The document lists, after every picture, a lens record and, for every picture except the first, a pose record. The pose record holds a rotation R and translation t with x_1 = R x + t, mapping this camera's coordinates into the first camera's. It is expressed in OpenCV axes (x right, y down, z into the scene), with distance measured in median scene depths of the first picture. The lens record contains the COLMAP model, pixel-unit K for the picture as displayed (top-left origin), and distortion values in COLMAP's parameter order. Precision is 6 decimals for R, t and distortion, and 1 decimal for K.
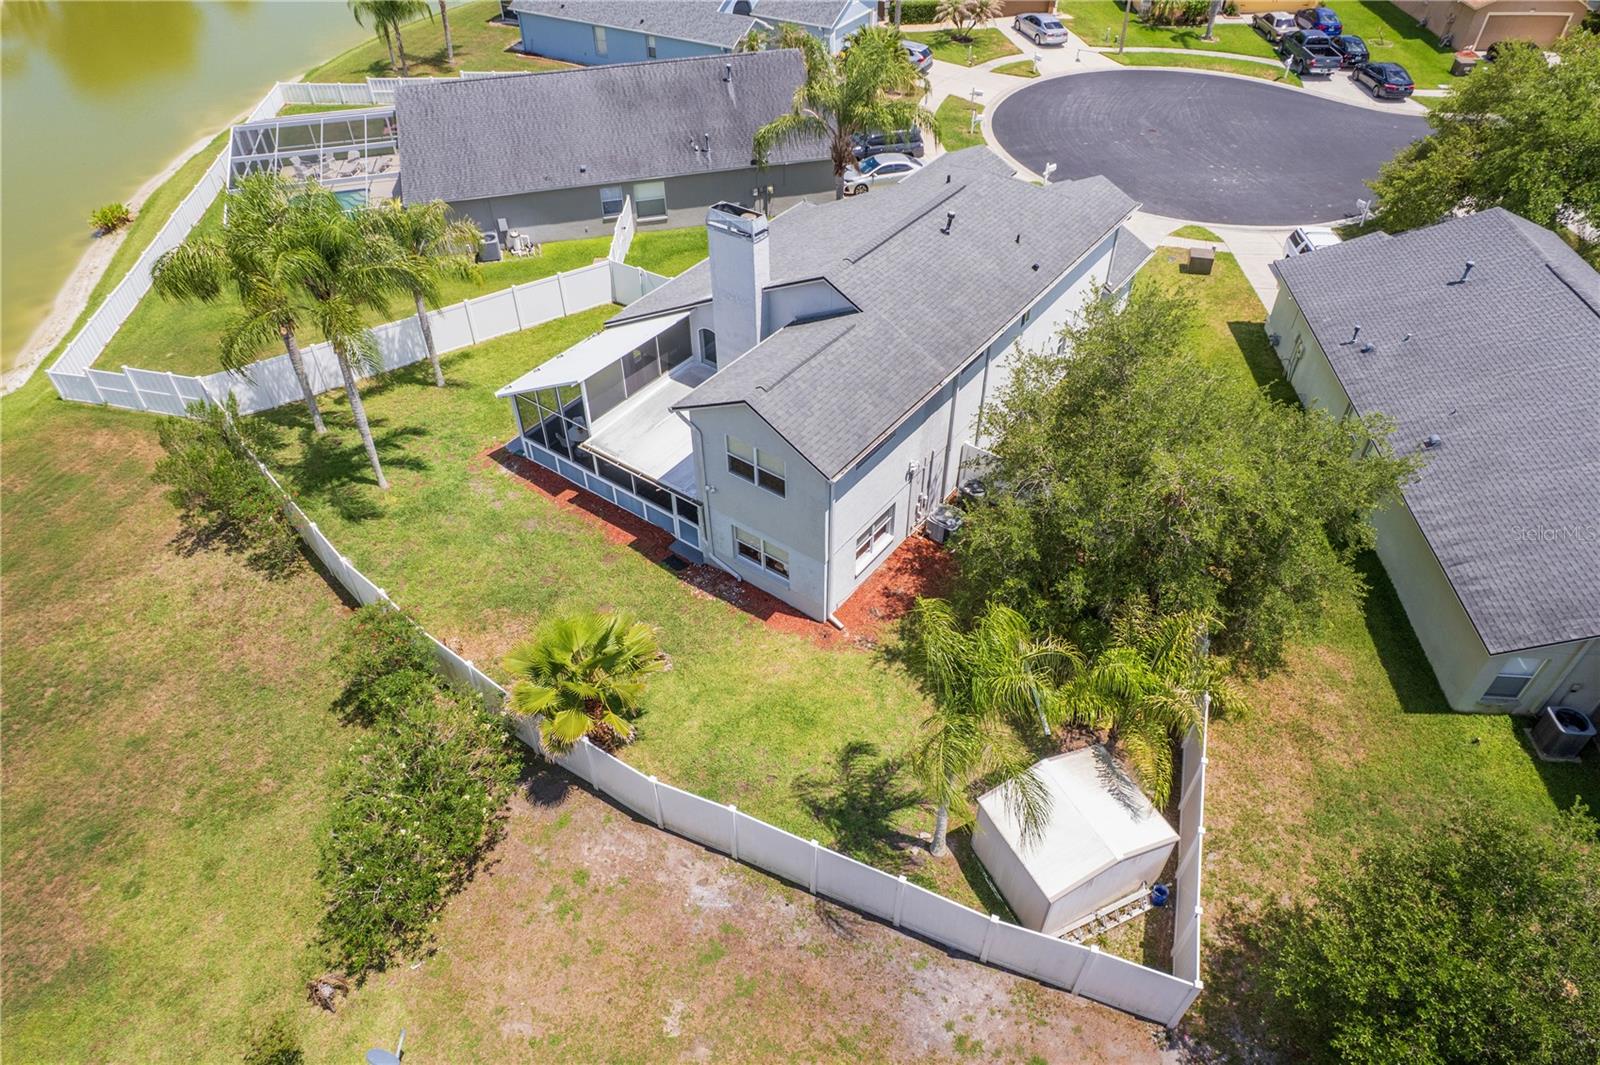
lens RADIAL K [[1014.0, 0, 807.6], [0, 1014.0, 528.5], [0, 0, 1]] dist [-0.078384, 0.070069]
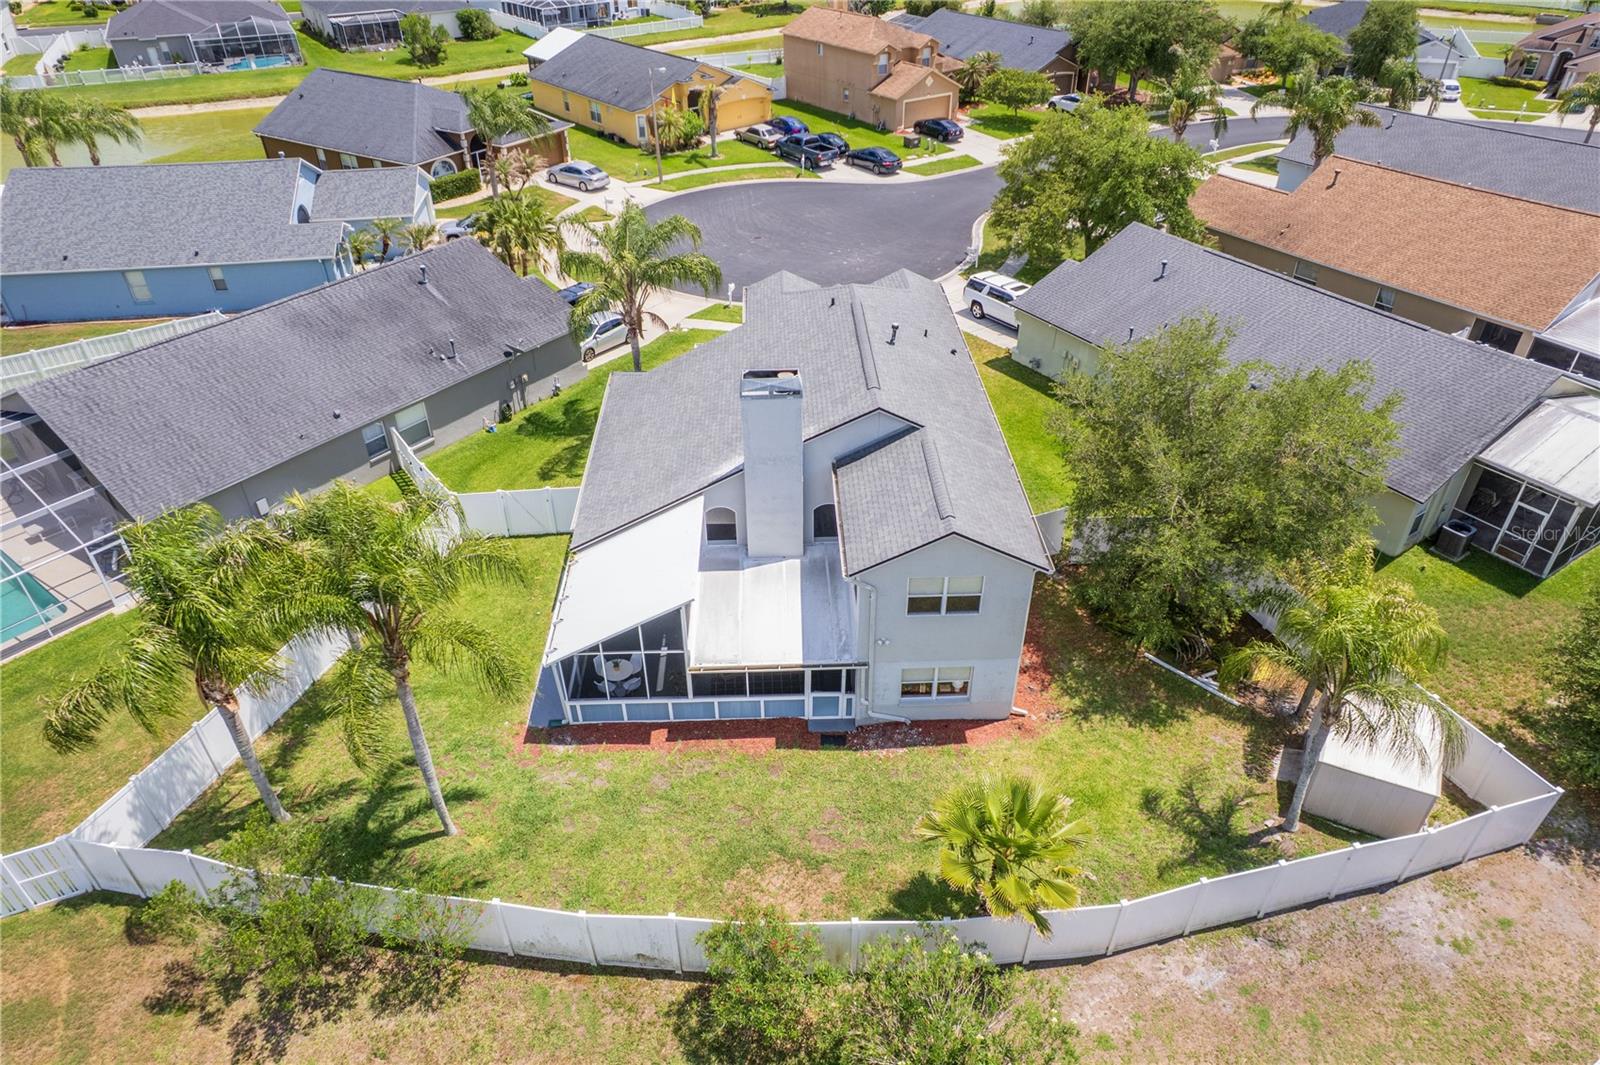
lens RADIAL K [[1014.0, 0, 807.6], [0, 1014.0, 528.5], [0, 0, 1]] dist [-0.078384, 0.070069]
pose [[0.788604, -0.355077, 0.502020, -0.485385], [0.414476, 0.910030, -0.007423, -0.130350], [-0.454217, 0.213929, 0.864824, 0.142211]]
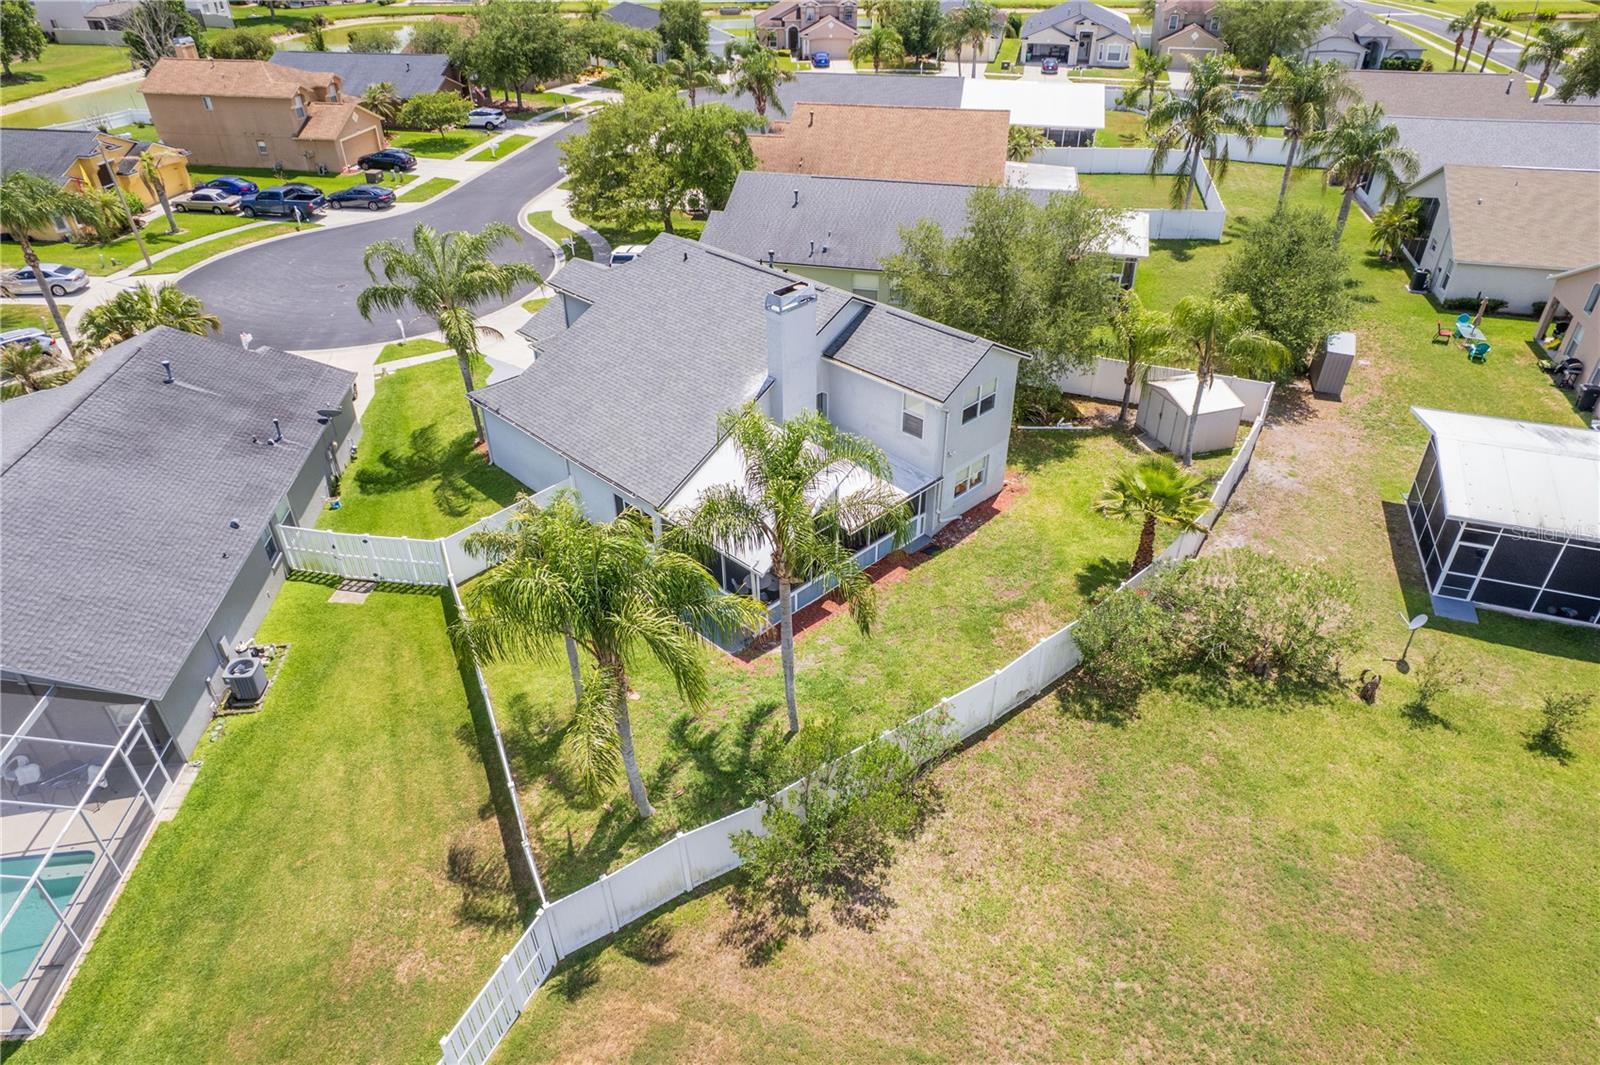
lens RADIAL K [[1002.3, 0, 800.0], [0, 1002.3, 532.5], [0, 0, 1]] dist [-0.089624, 0.086415]
pose [[0.162023, -0.554916, 0.815976, -0.976261], [0.665858, 0.671754, 0.324622, -0.410776], [-0.728273, 0.490728, 0.478335, 0.477652]]
